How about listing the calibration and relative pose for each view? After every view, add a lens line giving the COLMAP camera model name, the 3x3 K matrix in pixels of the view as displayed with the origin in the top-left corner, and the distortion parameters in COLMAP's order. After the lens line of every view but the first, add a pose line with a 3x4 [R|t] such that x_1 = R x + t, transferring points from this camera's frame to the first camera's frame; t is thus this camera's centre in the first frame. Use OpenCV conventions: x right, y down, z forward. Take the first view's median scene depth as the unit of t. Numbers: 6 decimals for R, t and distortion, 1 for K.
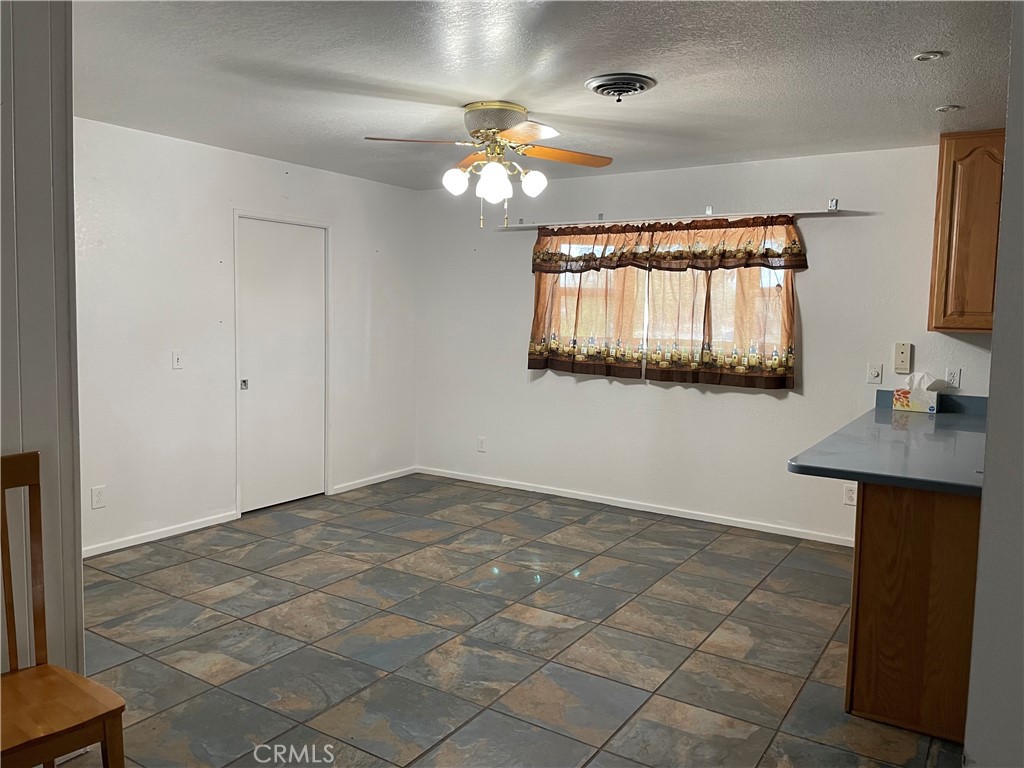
lens RADIAL K [[780.6, 0, 516.8], [0, 780.6, 377.8], [0, 0, 1]] dist [0.039871, -0.009764]
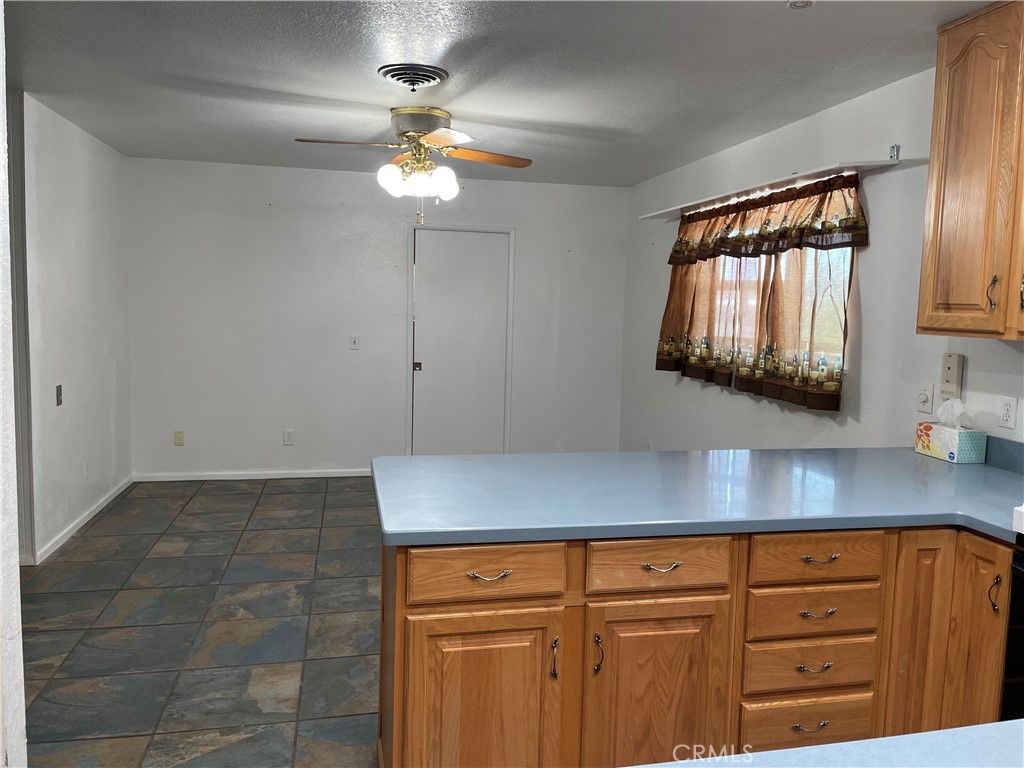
lens RADIAL K [[780.6, 0, 517.7], [0, 780.6, 384.8], [0, 0, 1]] dist [0.039871, -0.009764]
pose [[0.707531, 0.071480, -0.703058, 0.655777], [-0.071020, 0.997027, 0.029896, -0.011406], [0.703104, 0.028779, 0.710504, 0.265388]]
